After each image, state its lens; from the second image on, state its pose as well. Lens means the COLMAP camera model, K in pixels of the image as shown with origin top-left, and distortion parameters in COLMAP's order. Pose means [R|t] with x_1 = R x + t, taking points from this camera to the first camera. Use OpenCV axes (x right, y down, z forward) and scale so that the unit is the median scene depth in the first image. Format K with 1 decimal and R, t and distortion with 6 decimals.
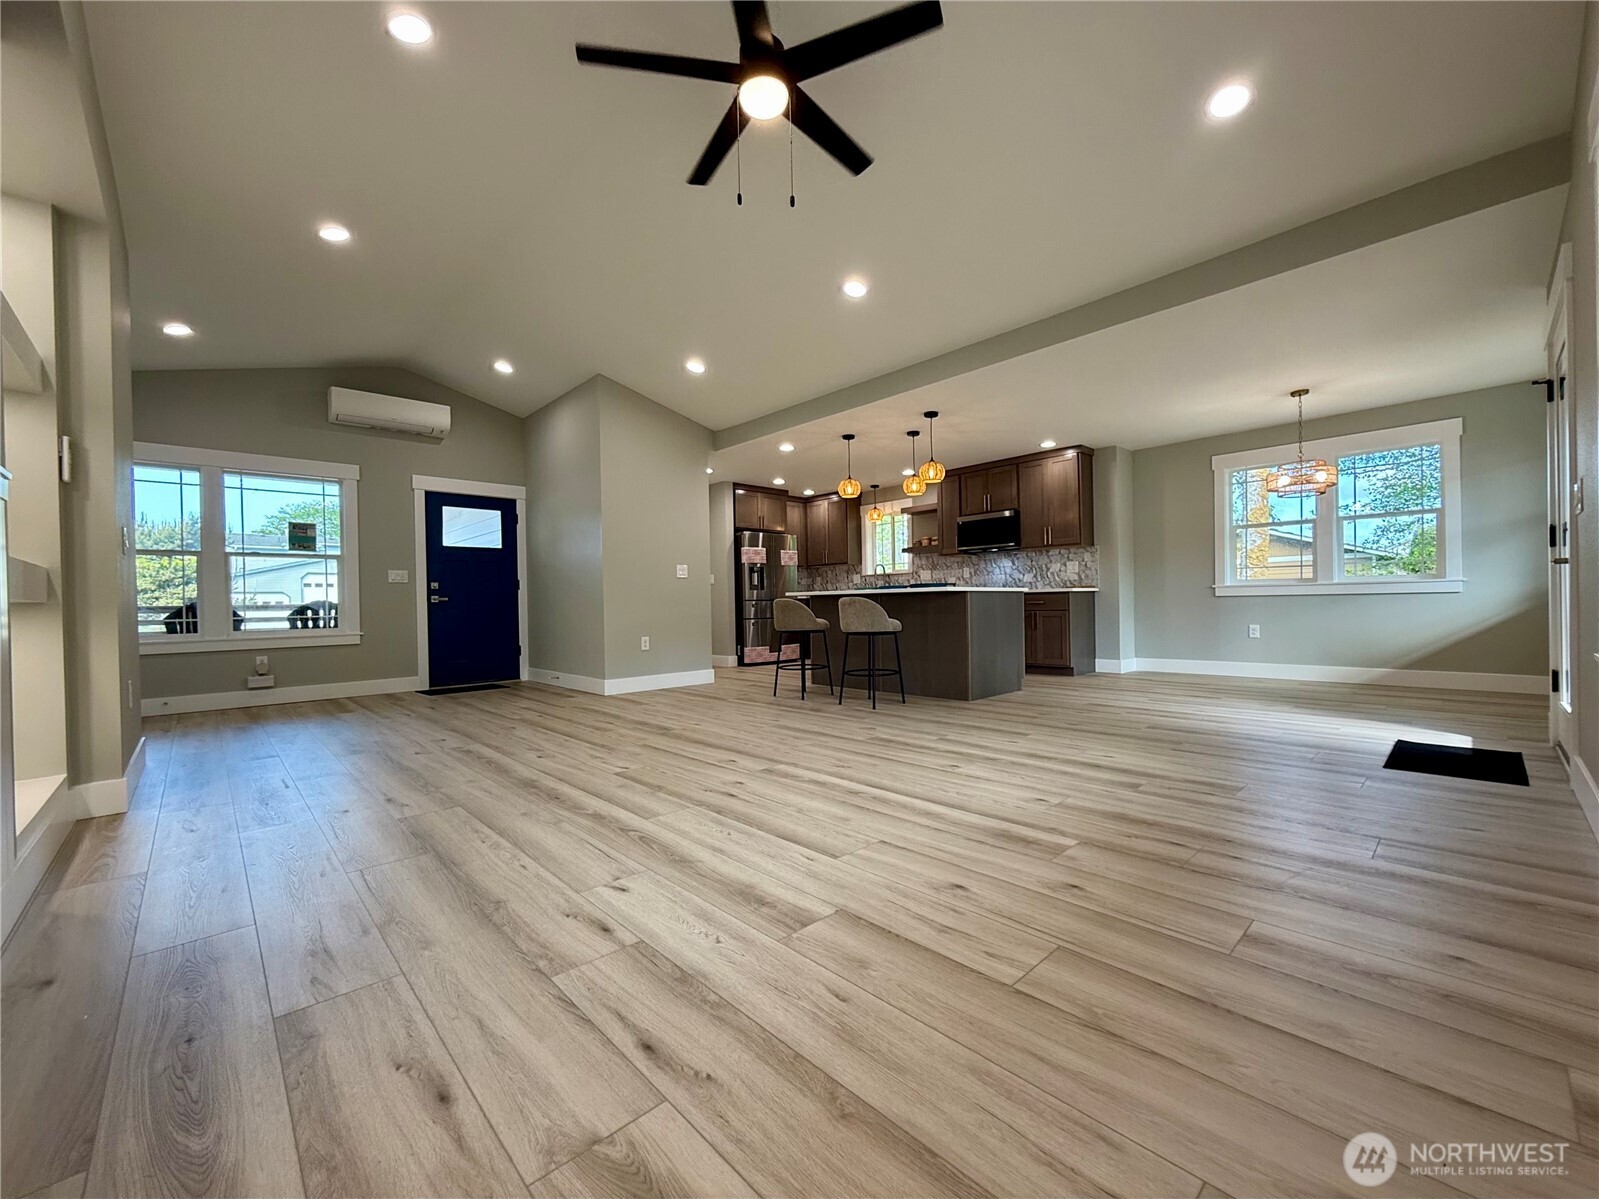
lens RADIAL K [[652.0, 0, 806.3], [0, 652.0, 602.6], [0, 0, 1]] dist [-0.001212, 0.000084]
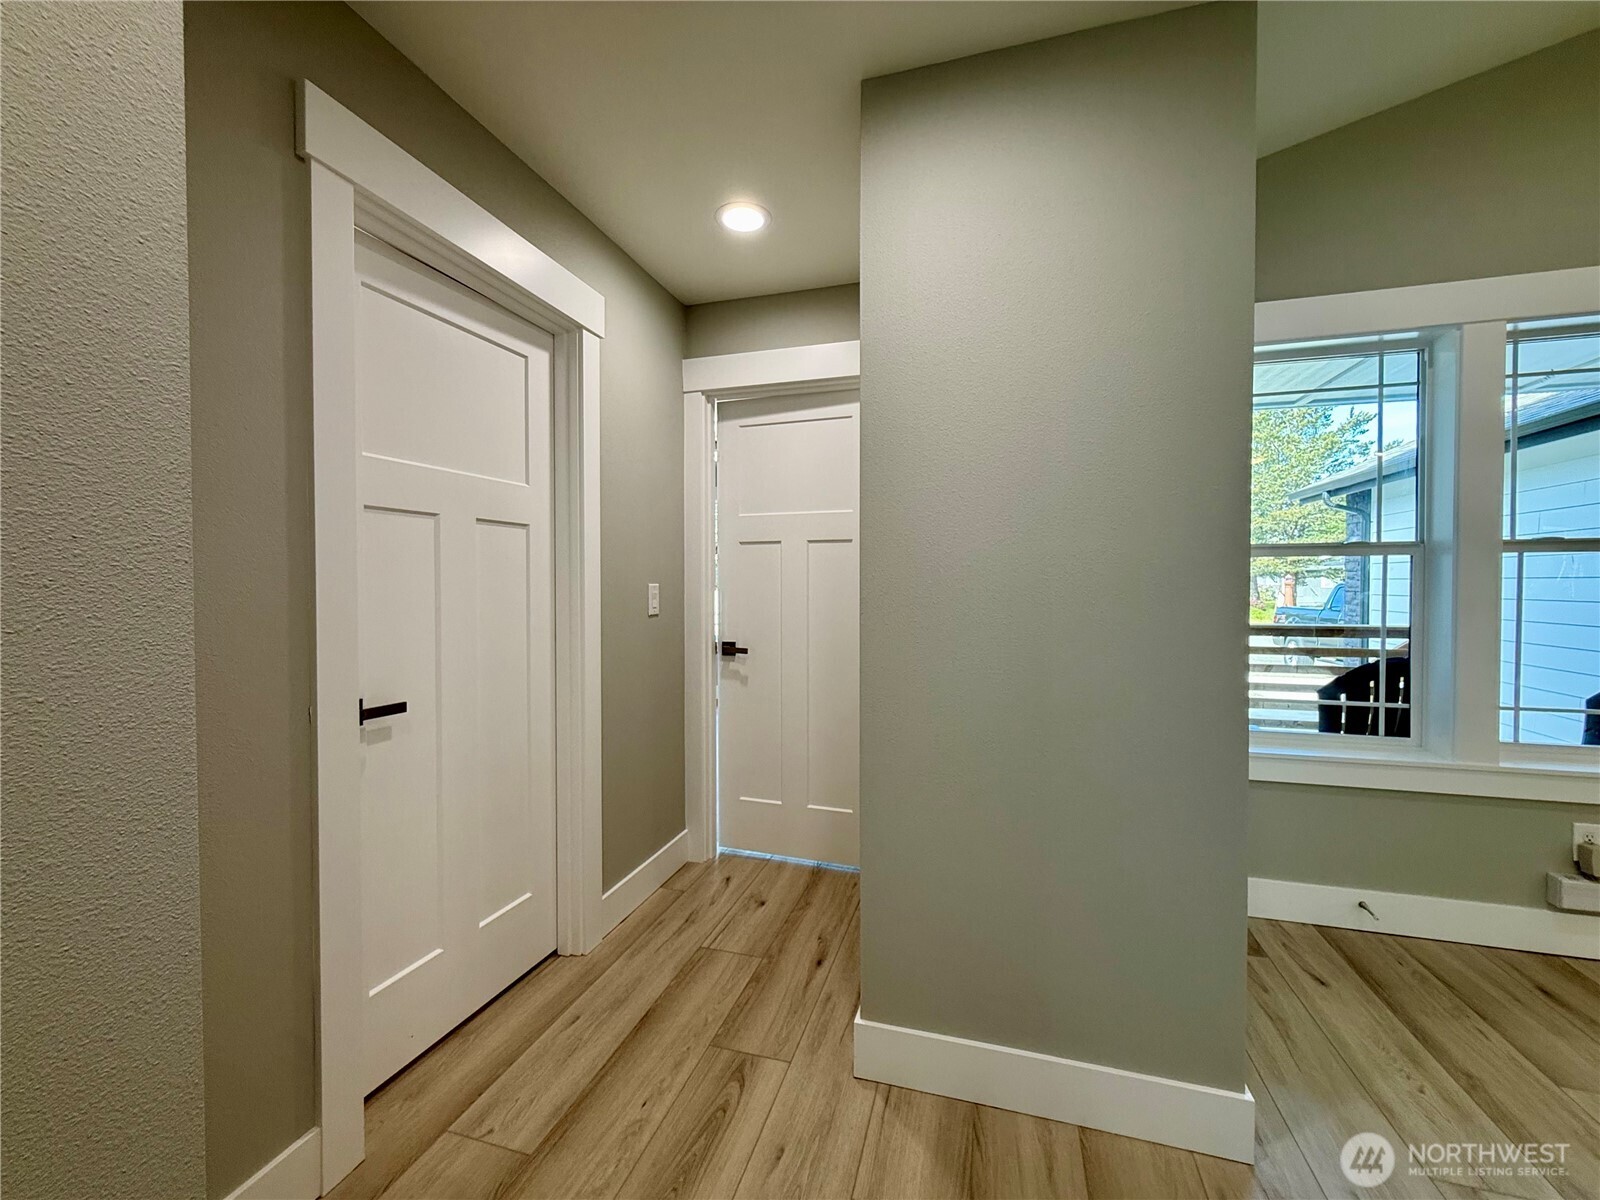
lens RADIAL K [[652.4, 0, 794.5], [0, 652.4, 595.0], [0, 0, 1]] dist [-0.001212, 0.000084]
pose [[0.515052, 0.045694, -0.855940, -0.642481], [-0.013380, 0.998885, 0.045274, -0.048045], [0.857054, -0.011866, 0.515089, 0.366520]]
